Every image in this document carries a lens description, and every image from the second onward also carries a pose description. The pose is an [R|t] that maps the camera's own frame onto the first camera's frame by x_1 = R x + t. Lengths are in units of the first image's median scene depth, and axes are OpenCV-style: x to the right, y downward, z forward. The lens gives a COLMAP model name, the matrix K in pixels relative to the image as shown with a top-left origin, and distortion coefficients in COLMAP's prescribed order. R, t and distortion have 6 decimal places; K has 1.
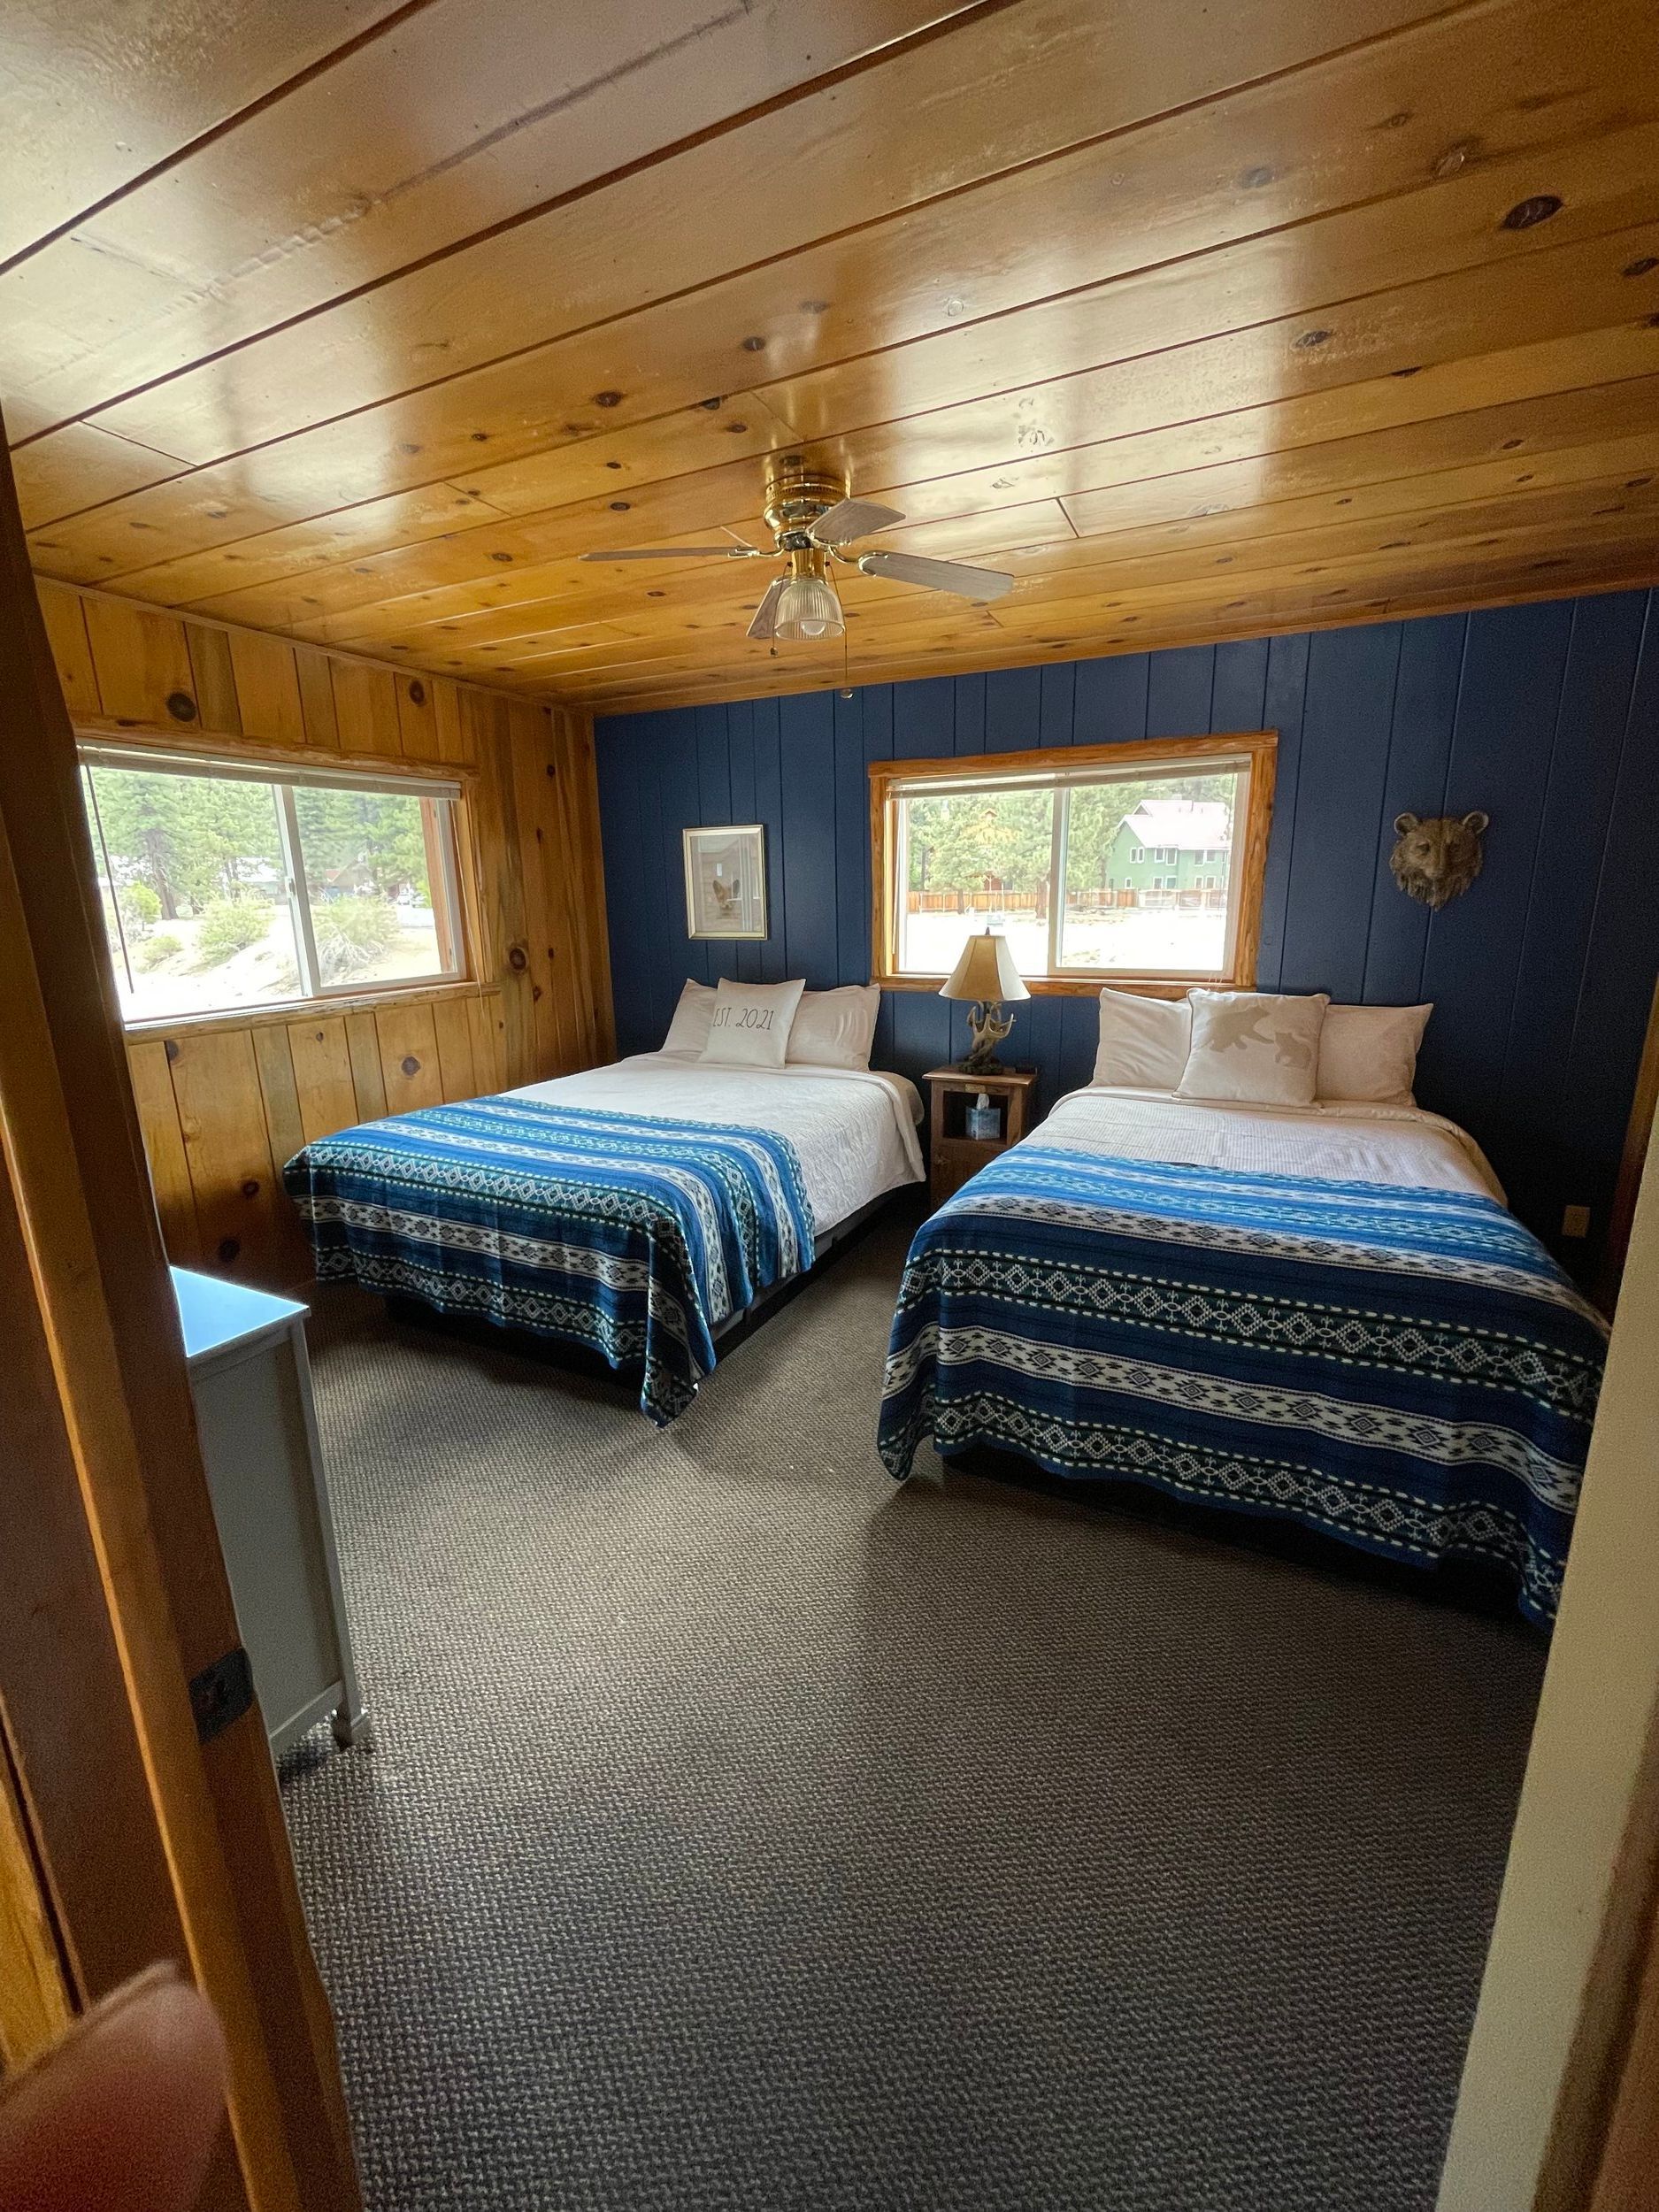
lens RADIAL K [[904.5, 0, 830.9], [0, 904.5, 1100.6], [0, 0, 1]] dist [0.006042, 0.000697]
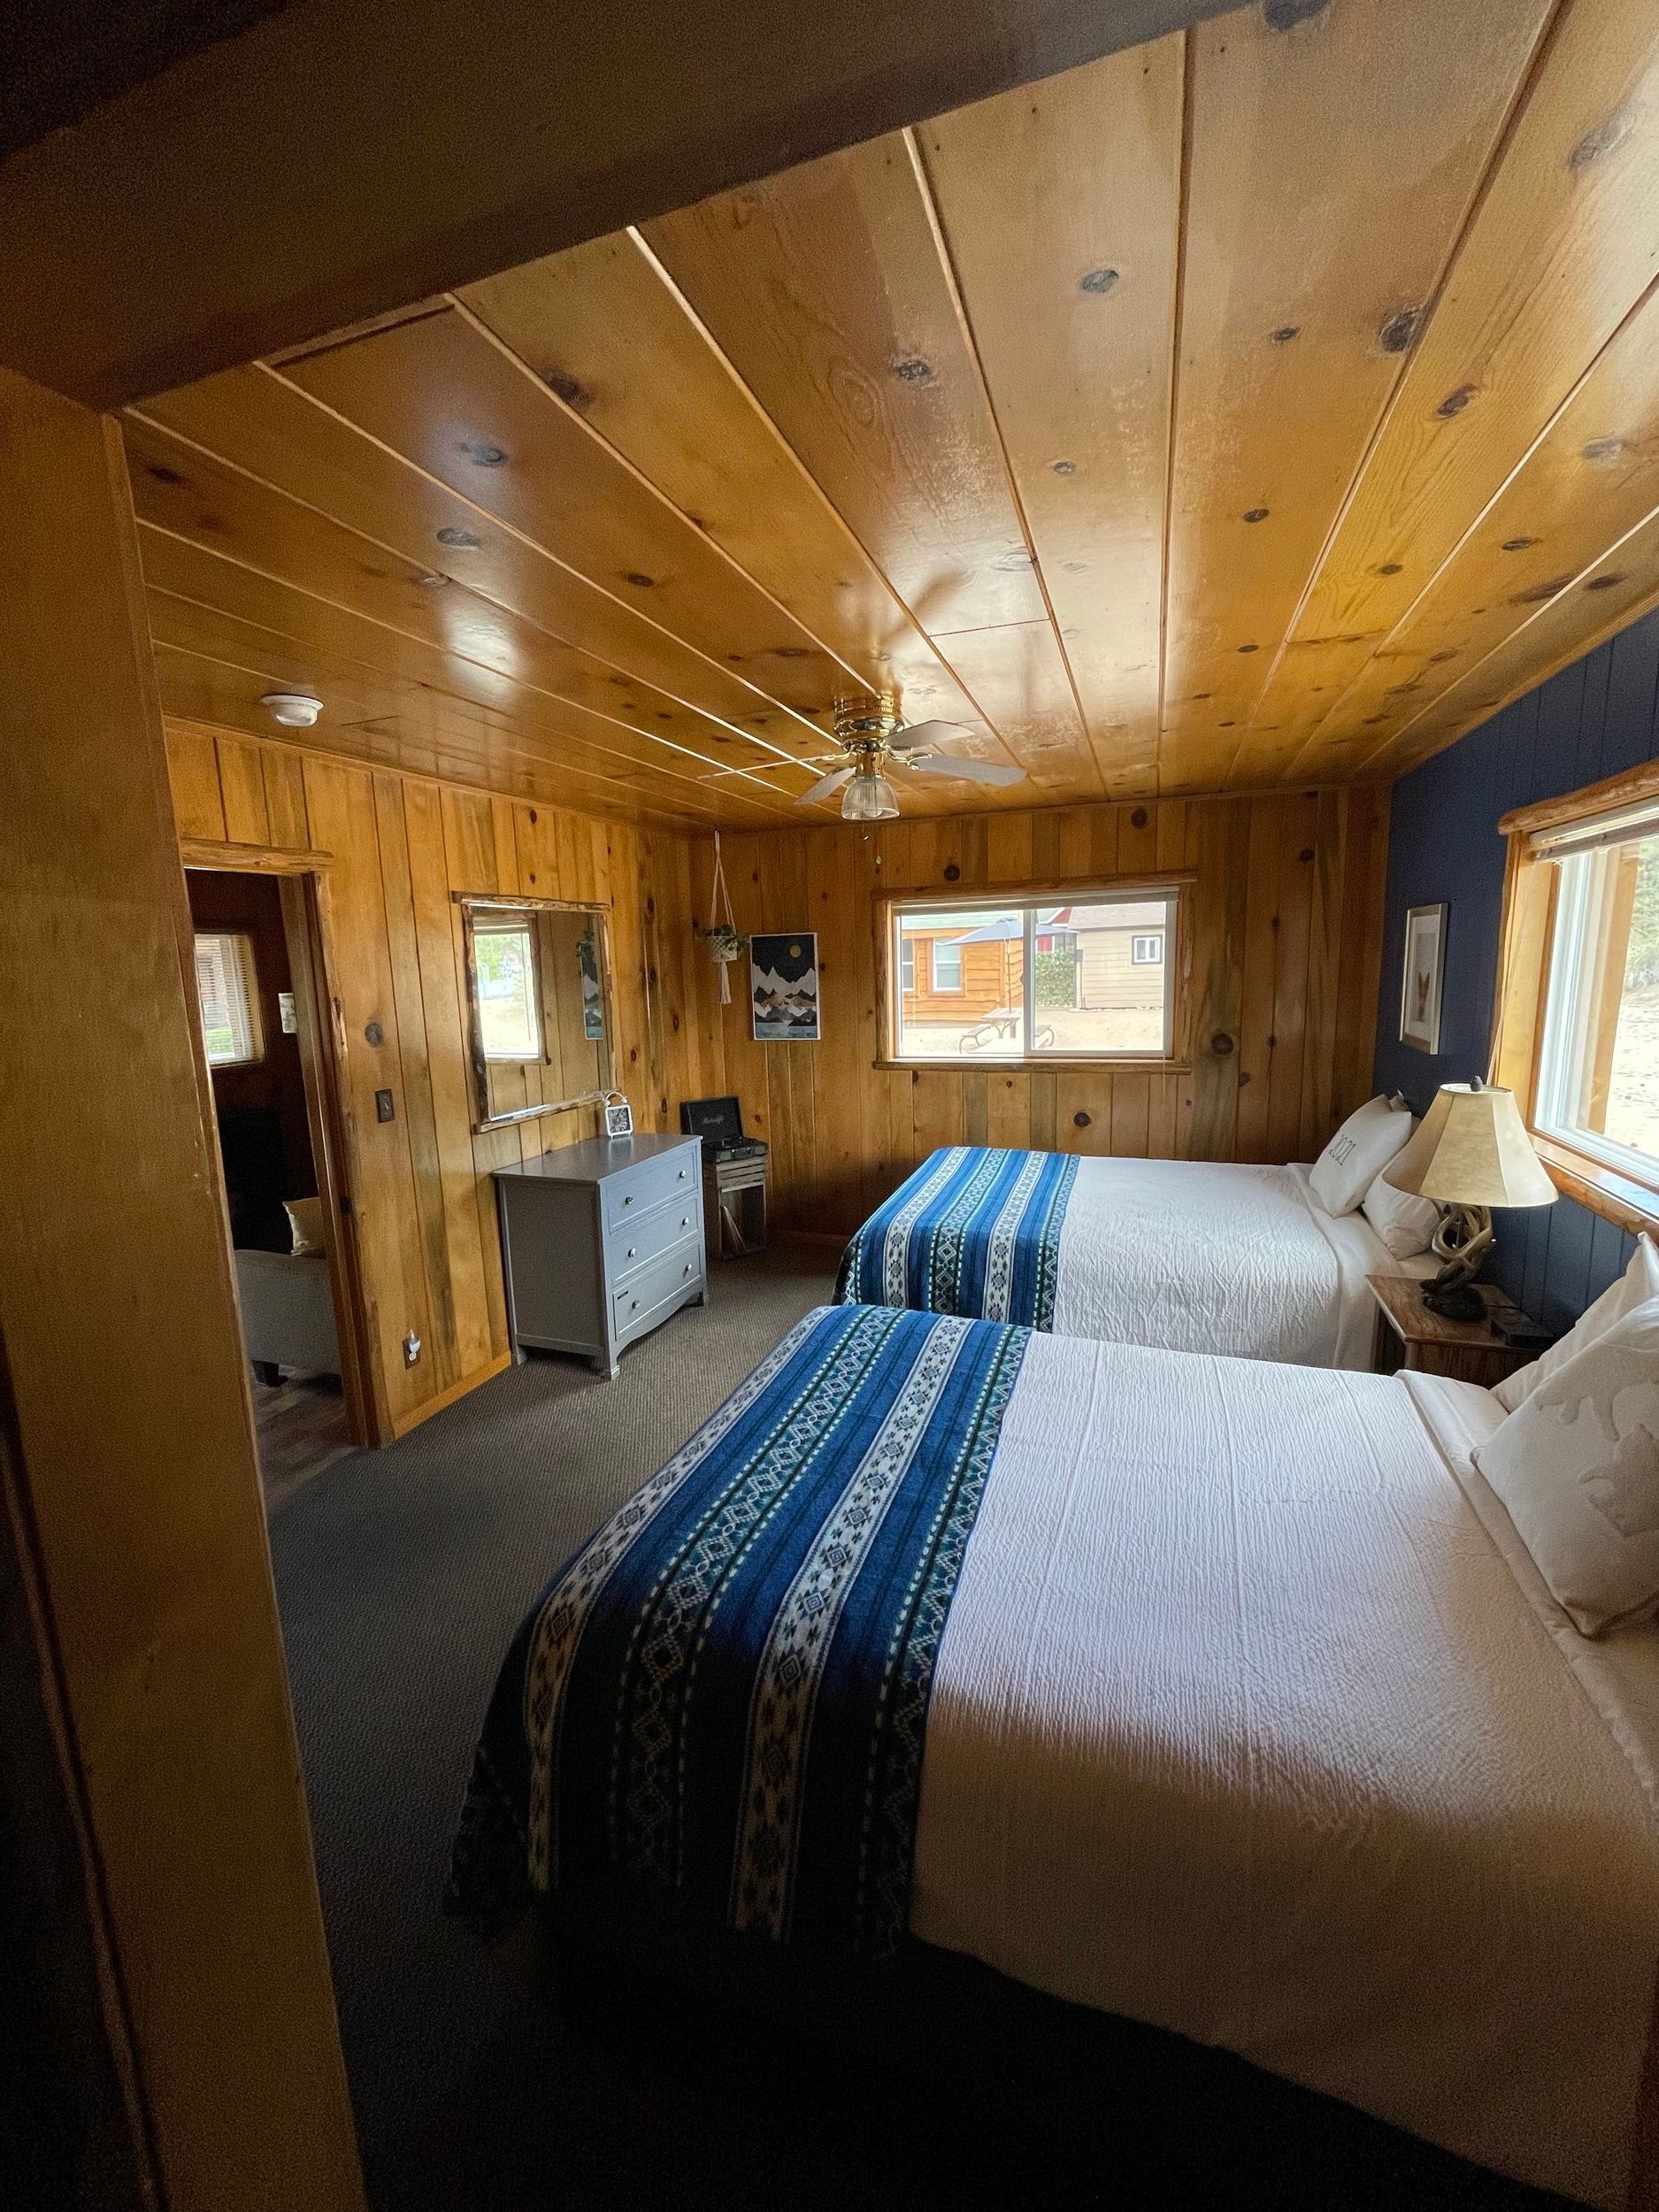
lens RADIAL K [[904.5, 0, 826.1], [0, 904.5, 1108.3], [0, 0, 1]] dist [0.006042, 0.000697]
pose [[0.108009, 0.177468, -0.978182, 0.692771], [-0.196858, 0.968272, 0.153934, -0.171110], [0.974464, 0.175937, 0.139518, 0.468223]]
